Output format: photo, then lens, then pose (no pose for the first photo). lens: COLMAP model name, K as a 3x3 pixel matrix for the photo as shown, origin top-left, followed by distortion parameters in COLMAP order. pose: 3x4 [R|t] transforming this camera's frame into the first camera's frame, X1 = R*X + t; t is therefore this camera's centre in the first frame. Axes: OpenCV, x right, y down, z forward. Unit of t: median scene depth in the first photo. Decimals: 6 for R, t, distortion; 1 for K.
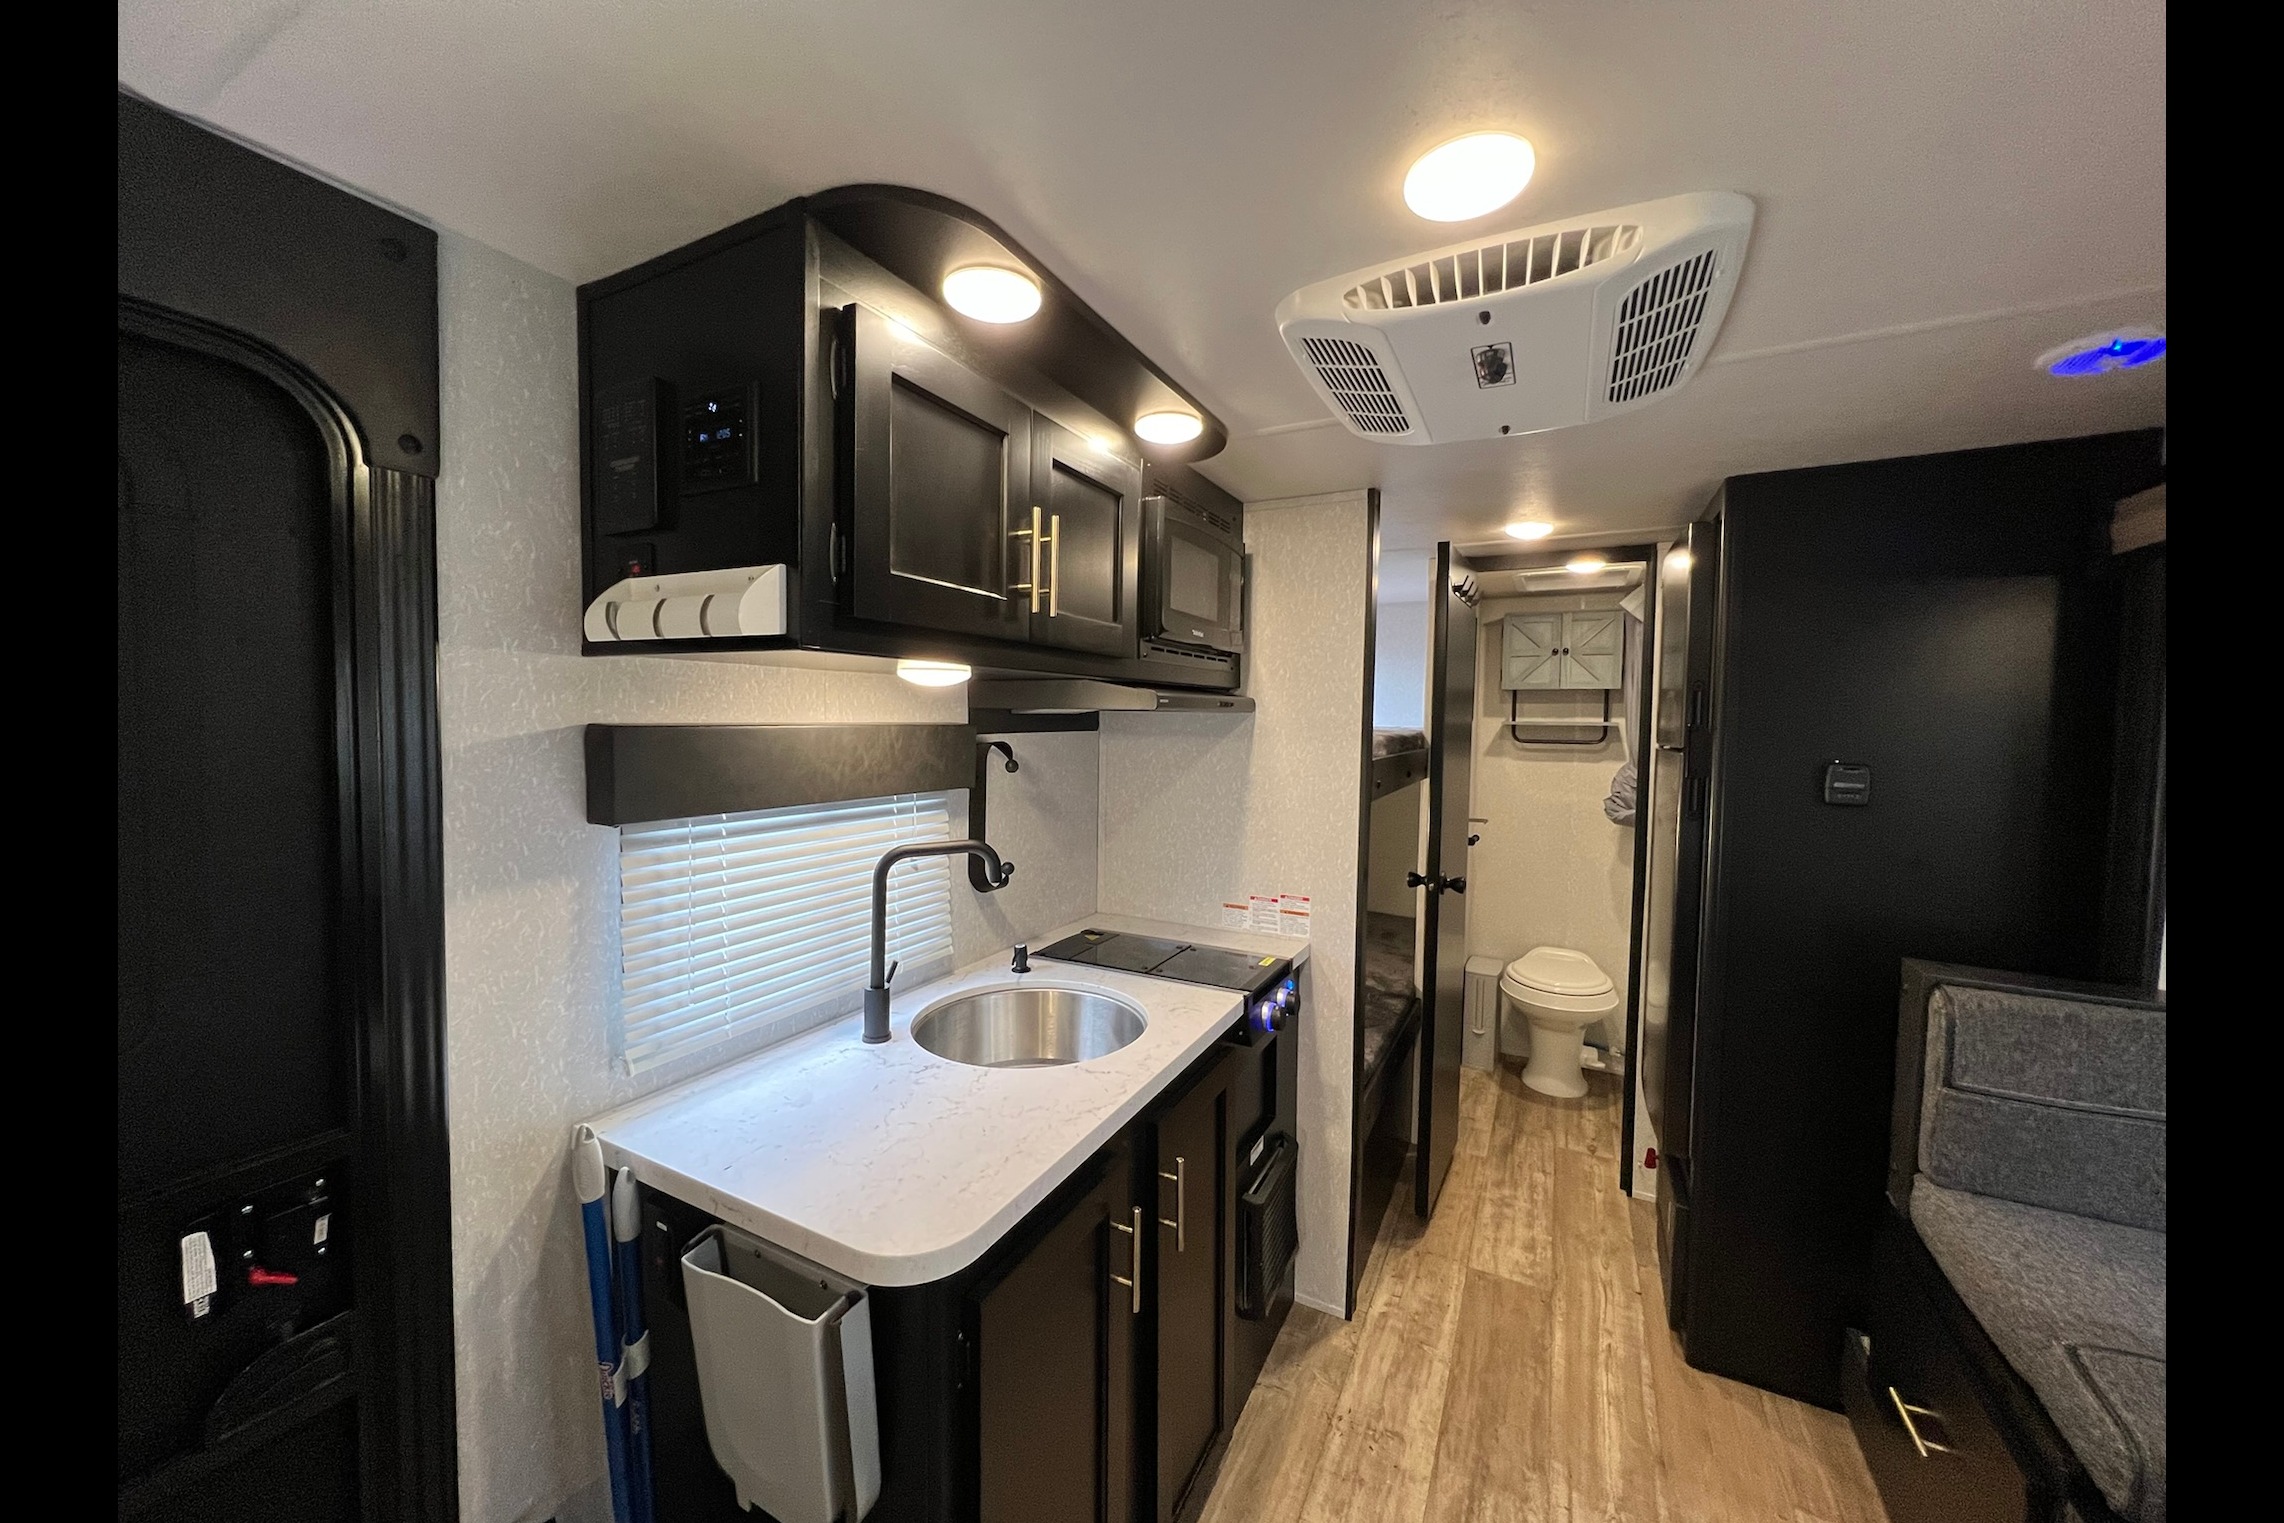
lens RADIAL K [[830.0, 0, 1126.2], [0, 830.0, 756.6], [0, 0, 1]] dist [0.002726, 0.000274]
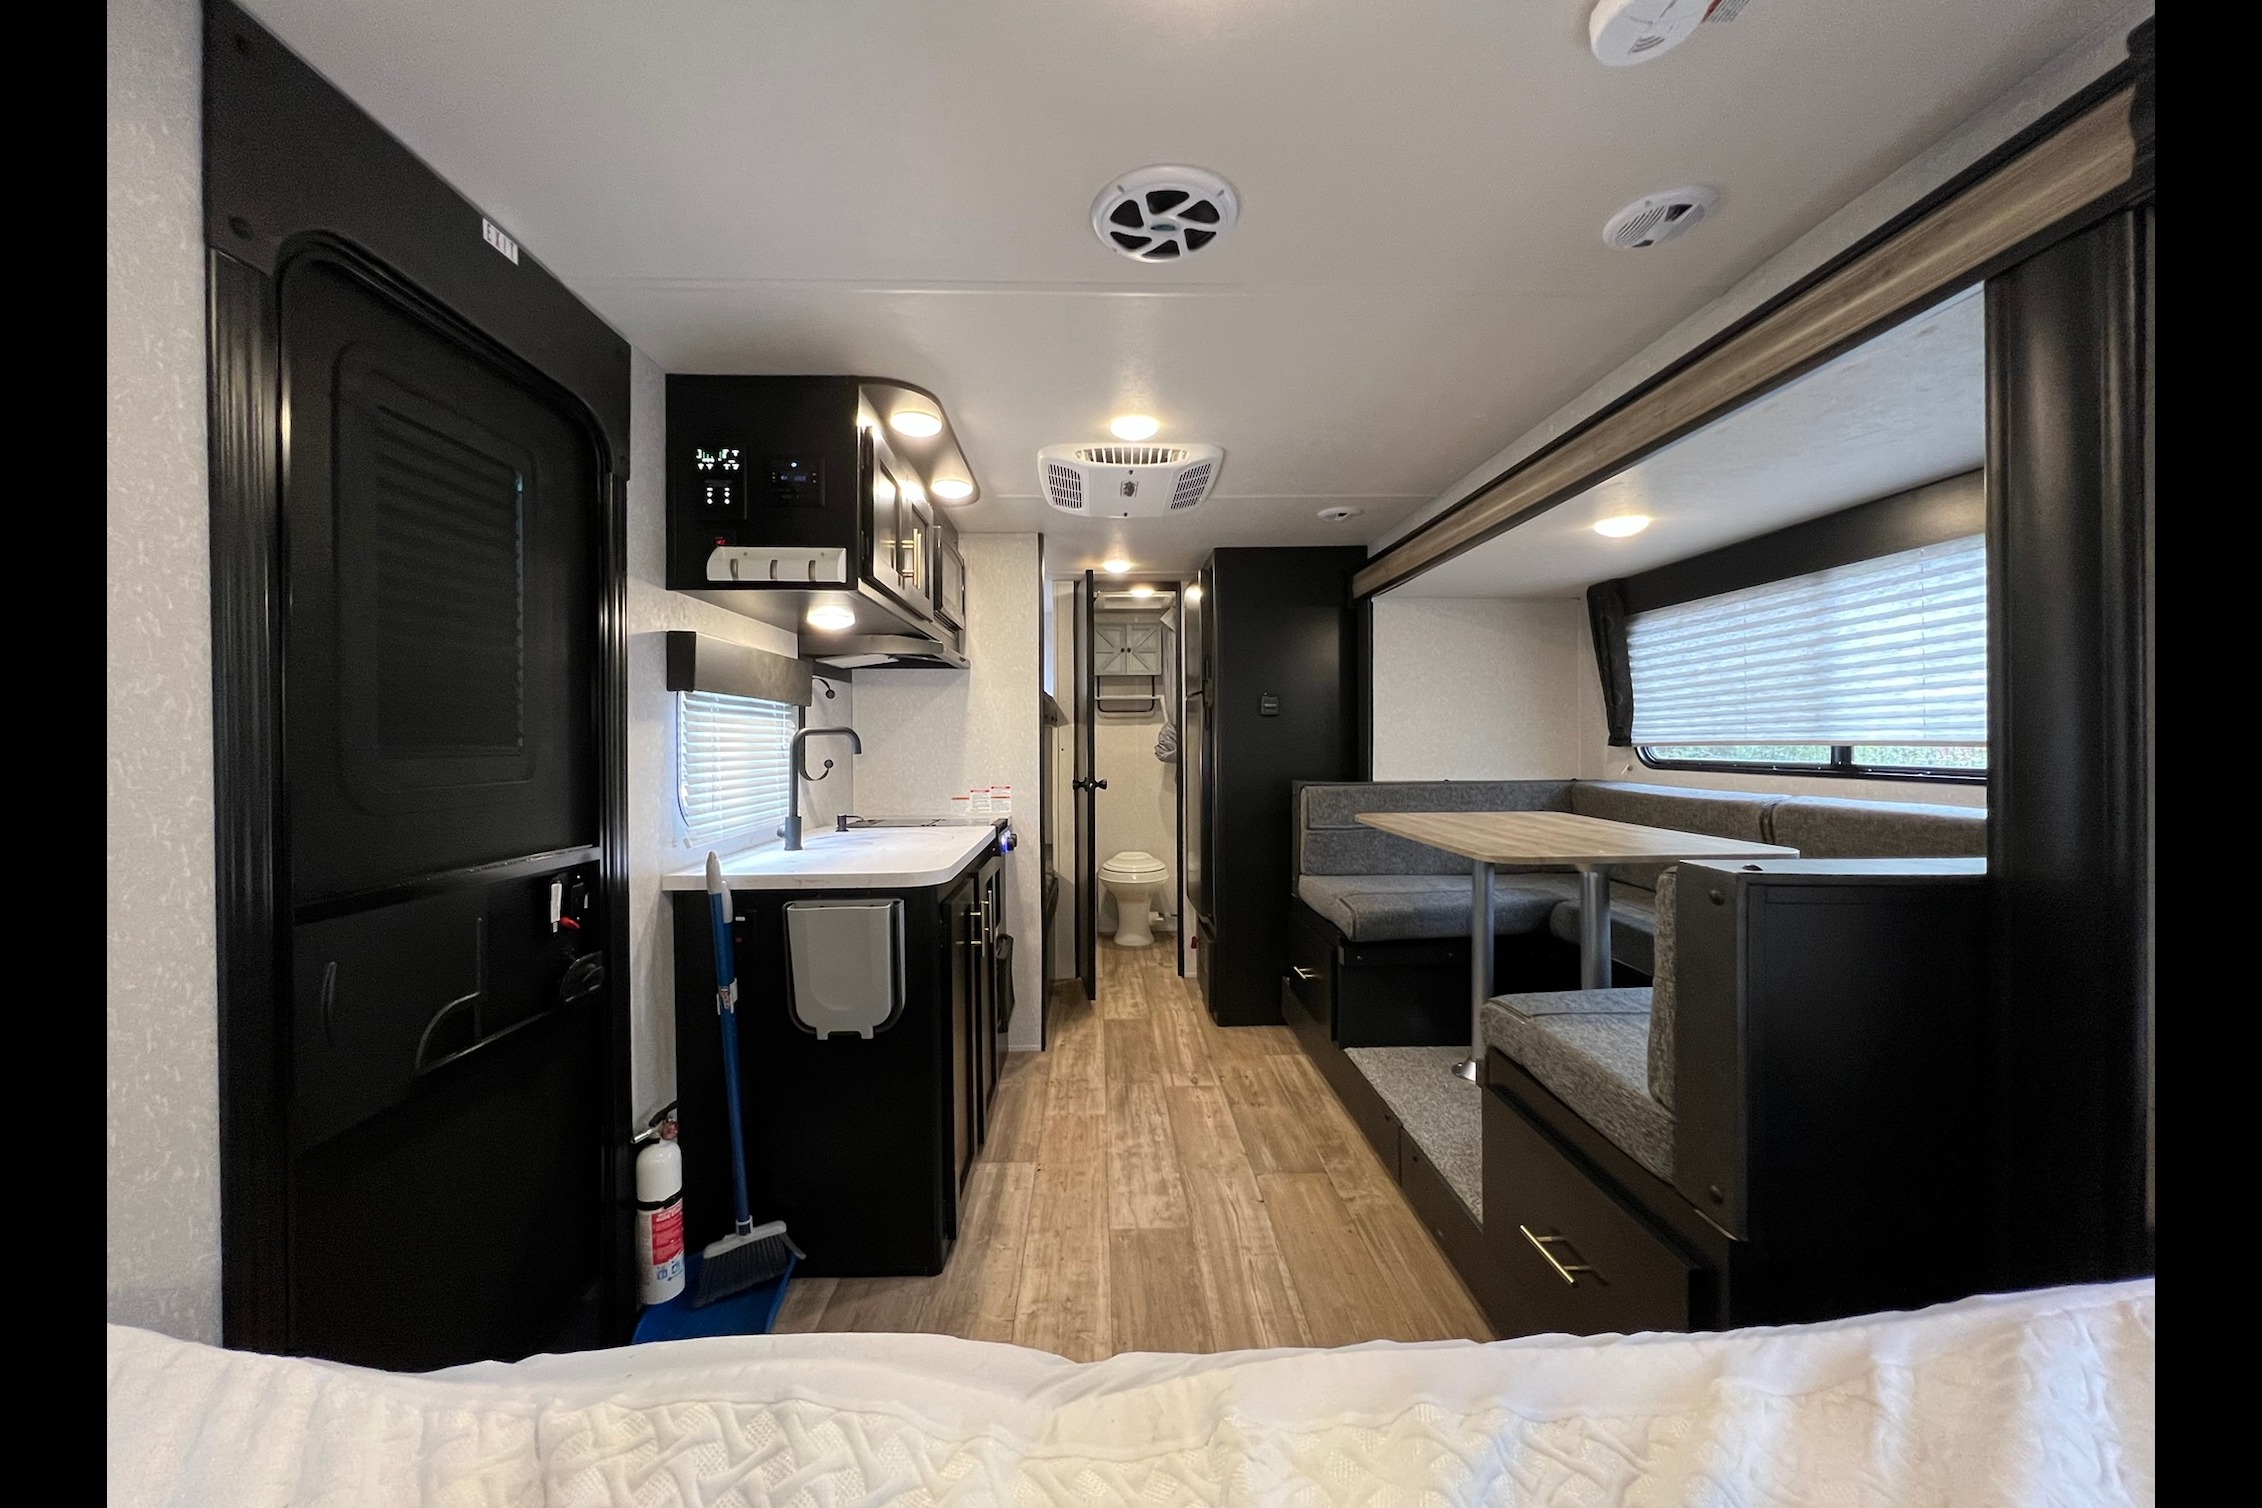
lens RADIAL K [[822.0, 0, 1132.3], [0, 822.0, 746.0], [0, 0, 1]] dist [0.002726, 0.000274]
pose [[0.864271, -0.022165, 0.502537, -0.360352], [0.040905, 0.998817, -0.026295, 0.144174], [-0.501360, 0.043282, 0.864156, -0.465457]]
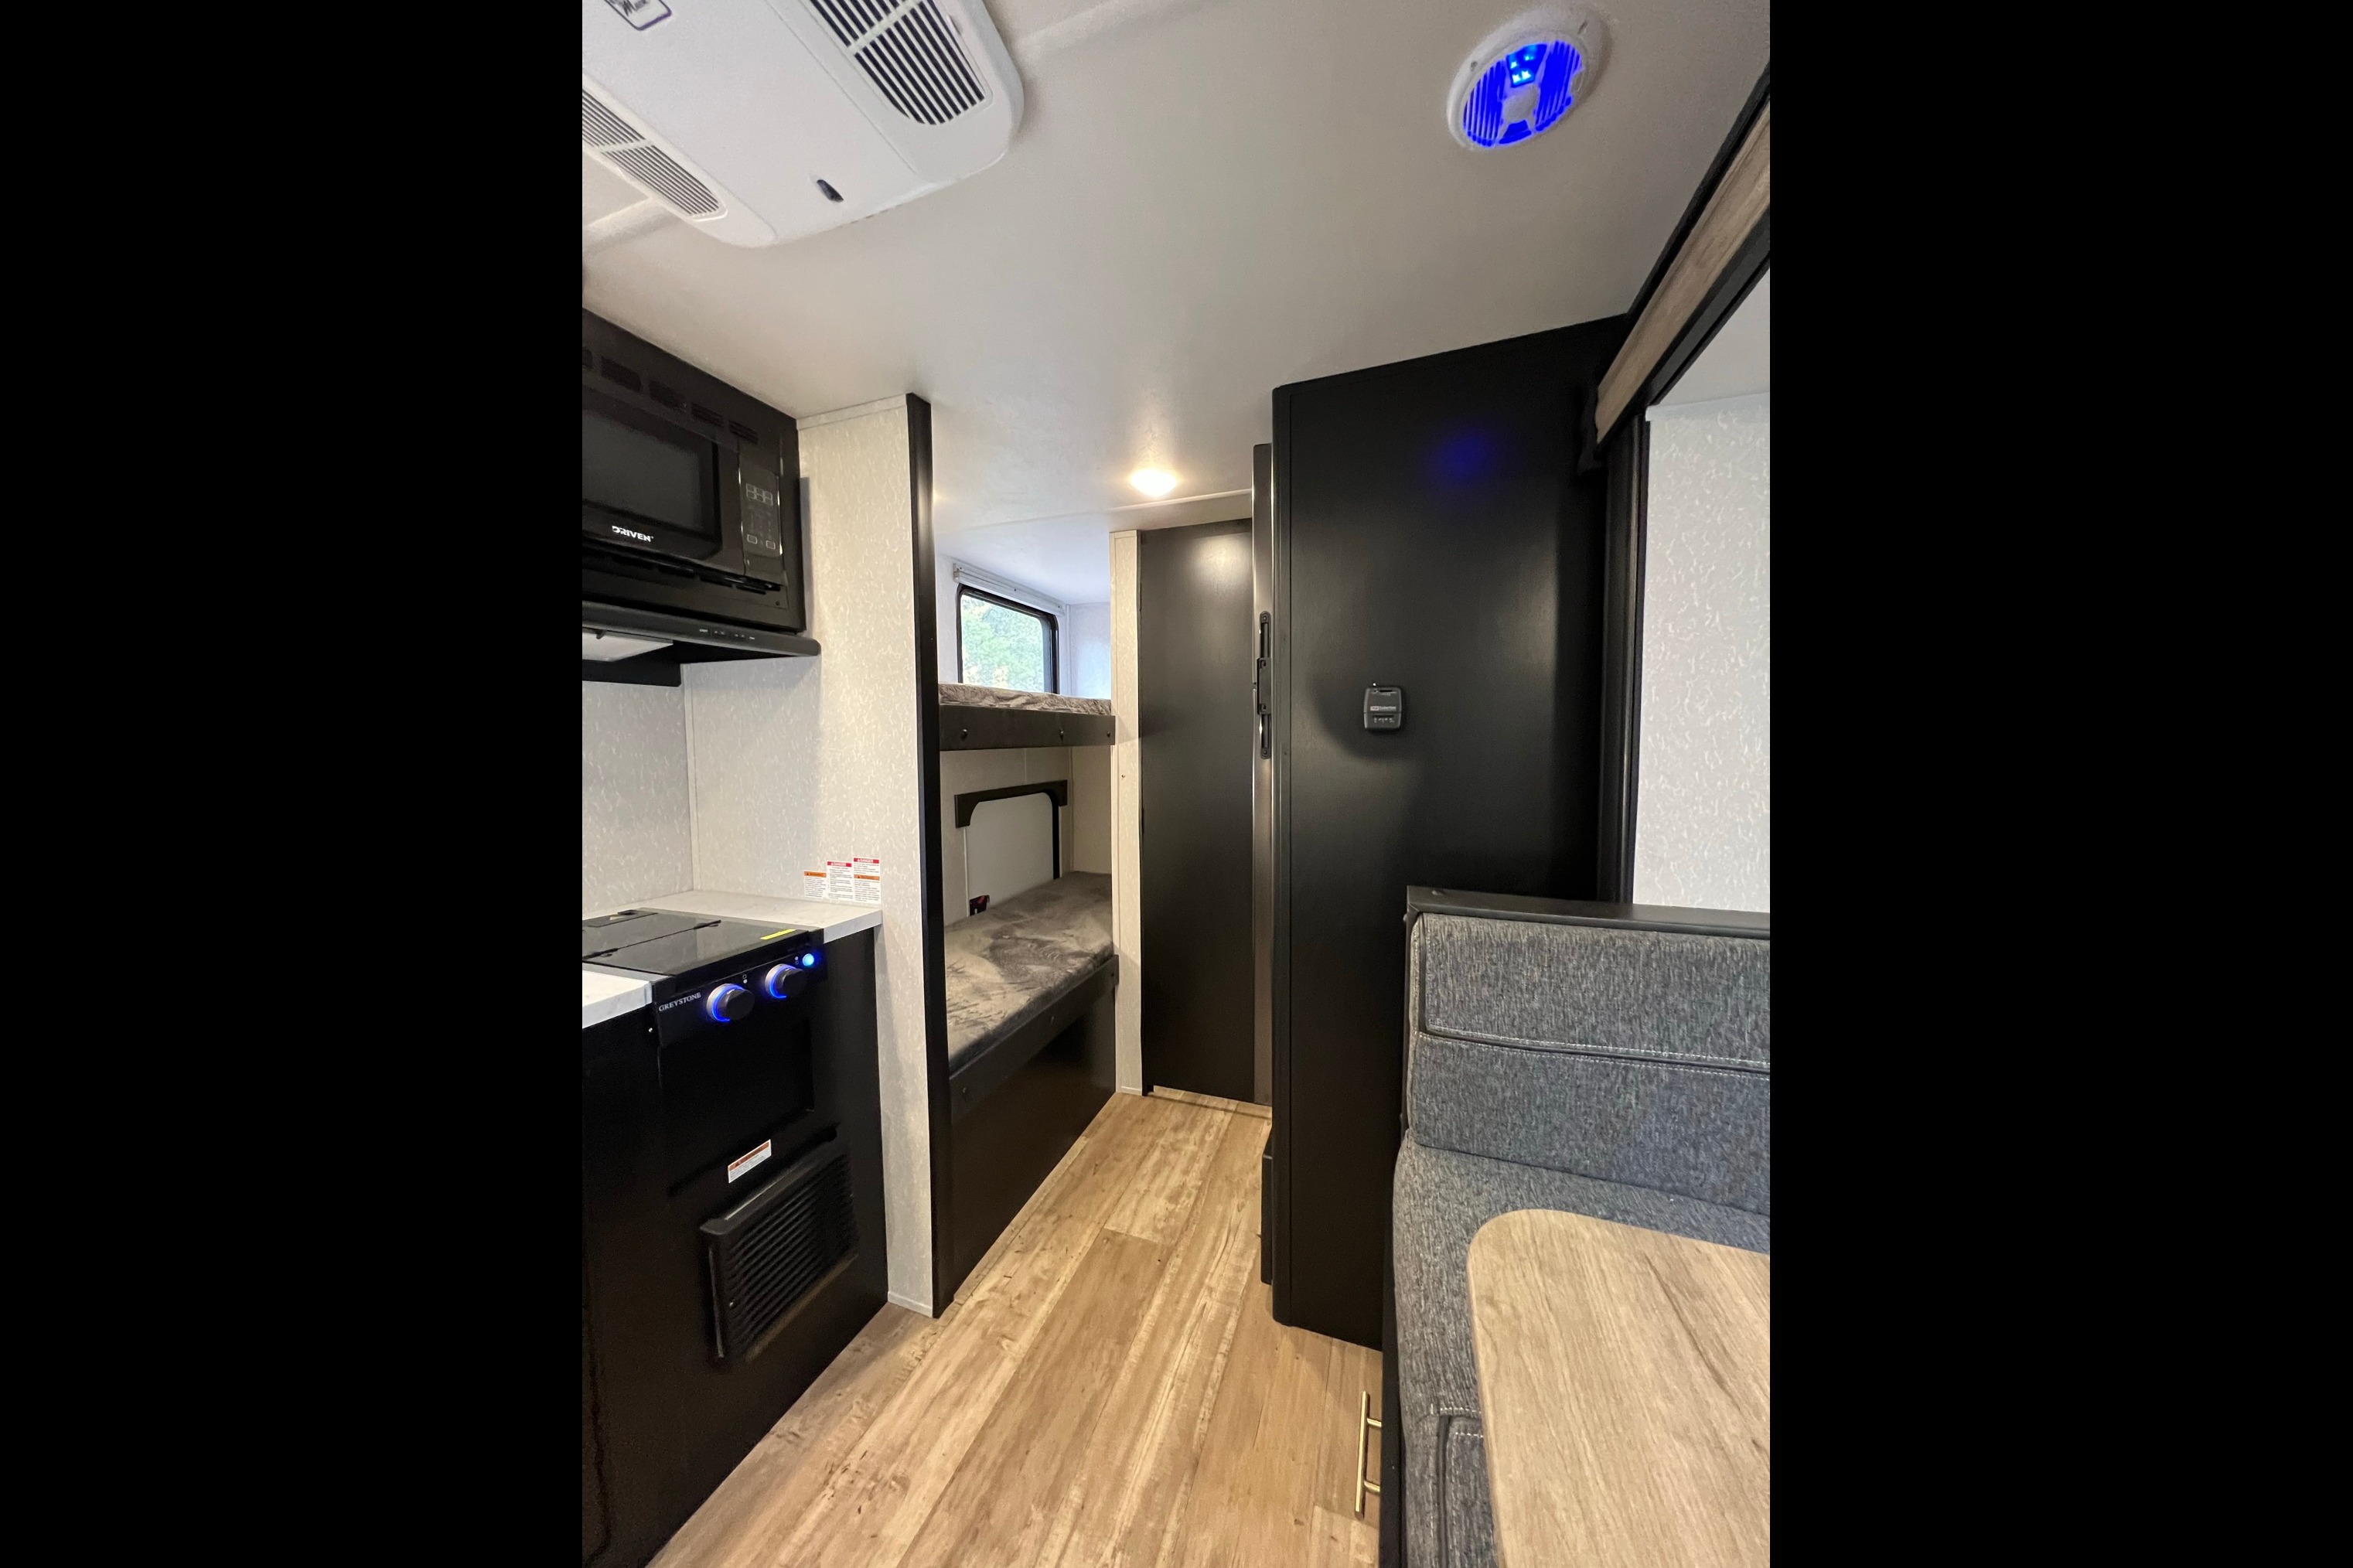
lens RADIAL K [[637.5, 0, 1181.6], [0, 637.5, 775.0], [0, 0, 1]] dist [-0.001043, 0.000036]
pose [[0.987321, -0.027738, 0.156293, 0.440016], [0.026843, 0.999609, 0.007836, 0.082083], [-0.156449, -0.003541, 0.987680, 0.266807]]
